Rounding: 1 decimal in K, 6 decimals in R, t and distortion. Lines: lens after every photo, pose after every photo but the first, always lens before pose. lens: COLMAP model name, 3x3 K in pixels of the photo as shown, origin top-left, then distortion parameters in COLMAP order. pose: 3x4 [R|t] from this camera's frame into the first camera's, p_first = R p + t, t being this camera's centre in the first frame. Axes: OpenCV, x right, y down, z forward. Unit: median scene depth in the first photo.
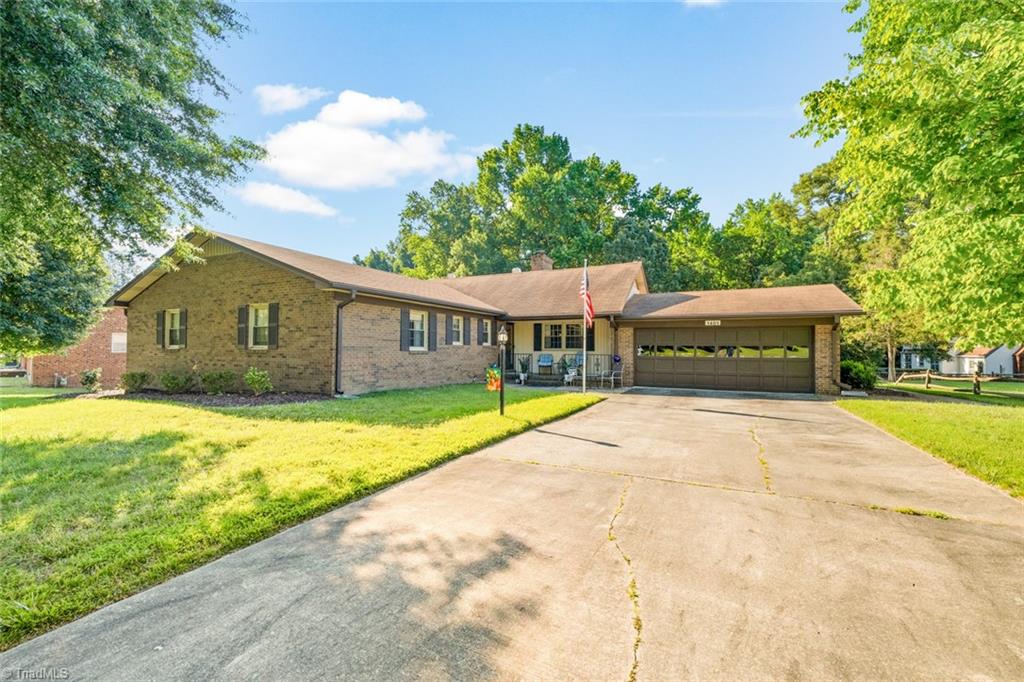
lens RADIAL K [[439.8, 0, 512.4], [0, 439.8, 344.0], [0, 0, 1]] dist [0.000287, 0.000021]
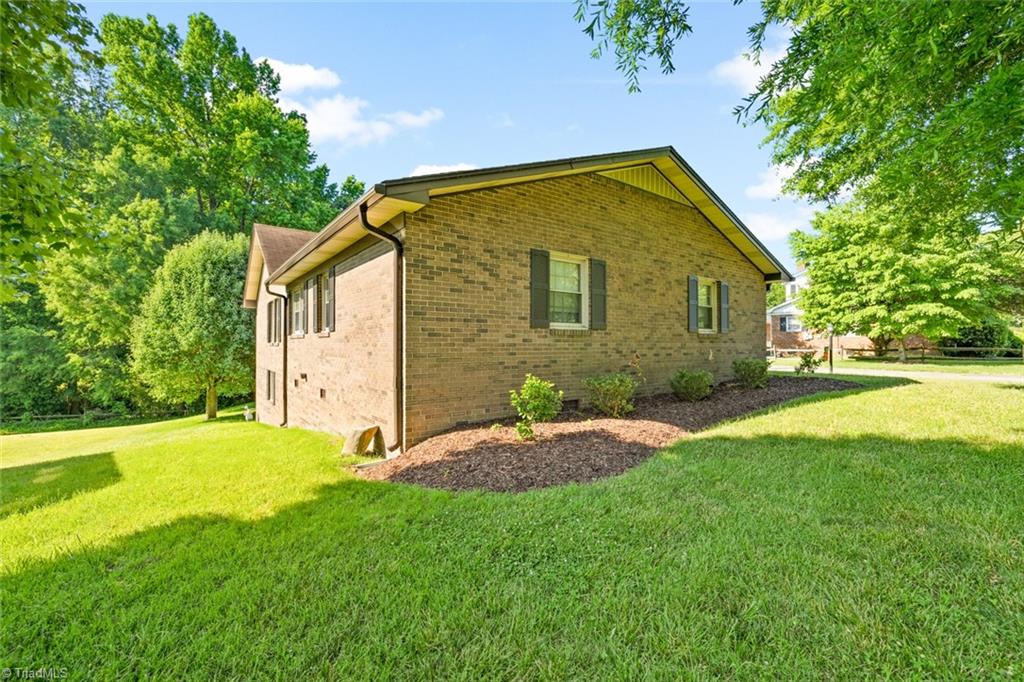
lens RADIAL K [[439.8, 0, 512.6], [0, 439.8, 340.4], [0, 0, 1]] dist [0.000287, 0.000021]
pose [[0.428052, -0.001214, 0.903753, -1.419065], [-0.013382, 0.999881, 0.007681, 0.023039], [-0.903655, -0.015382, 0.427985, 0.929582]]
